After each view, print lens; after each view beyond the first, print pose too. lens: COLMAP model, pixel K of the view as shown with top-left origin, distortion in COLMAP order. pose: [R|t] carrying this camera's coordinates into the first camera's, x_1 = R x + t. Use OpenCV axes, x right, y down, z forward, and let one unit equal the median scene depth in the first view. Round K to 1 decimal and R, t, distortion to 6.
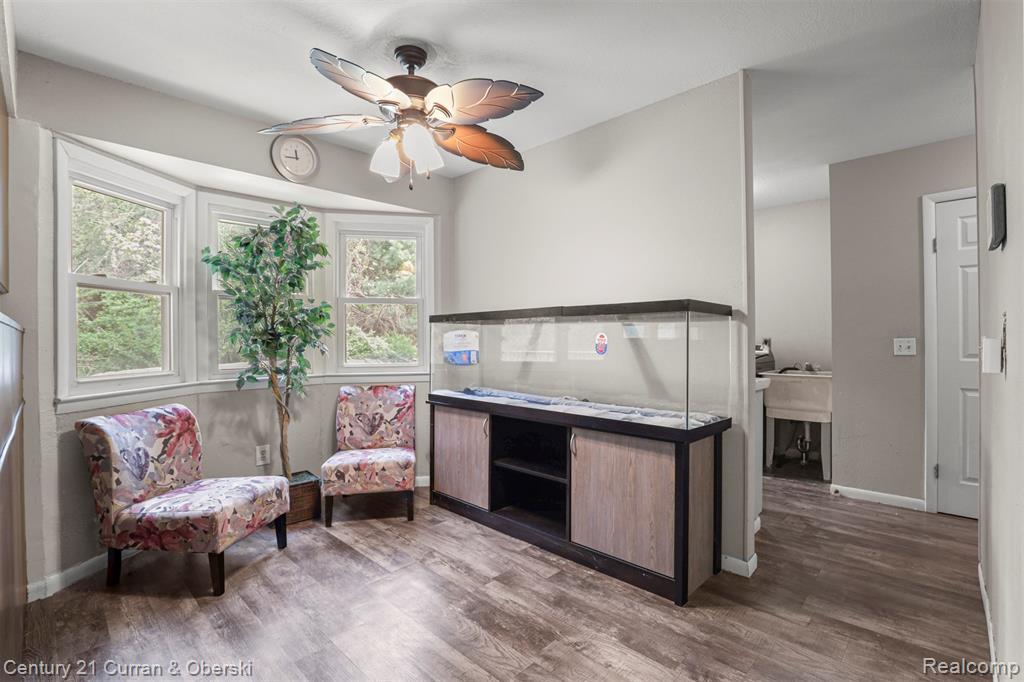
lens RADIAL K [[471.6, 0, 516.5], [0, 471.6, 336.7], [0, 0, 1]] dist [-0.036186, 0.005070]
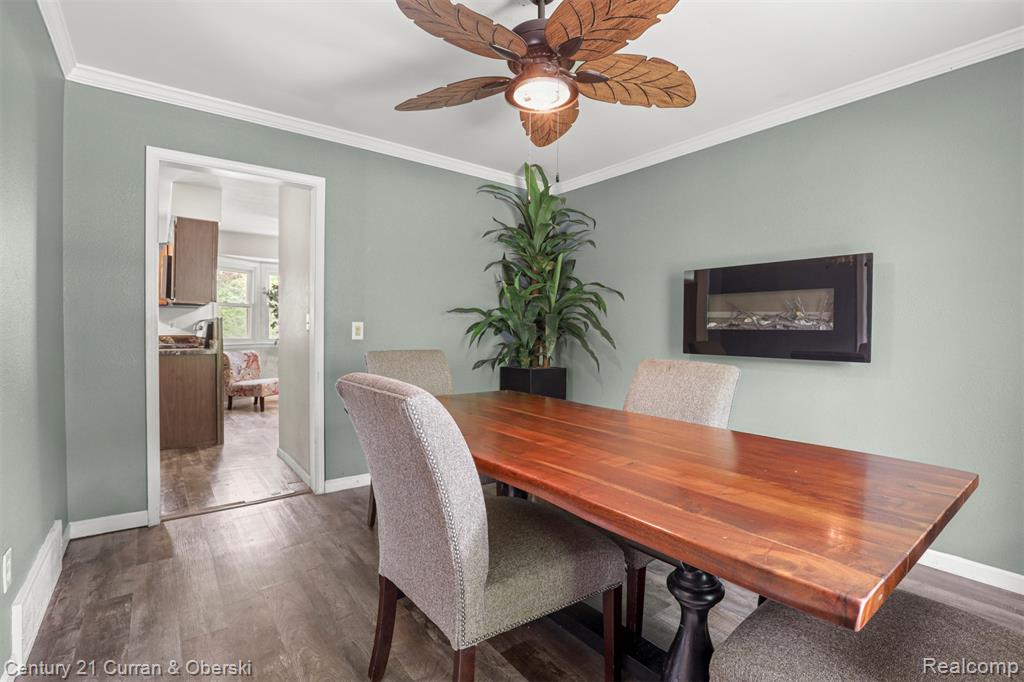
lens RADIAL K [[471.6, 0, 508.3], [0, 471.6, 337.0], [0, 0, 1]] dist [-0.036186, 0.005070]
pose [[0.987722, 0.019351, -0.155021, 0.996555], [-0.016814, 0.999703, 0.017658, 0.001348], [0.155316, -0.014834, 0.987753, -1.242912]]
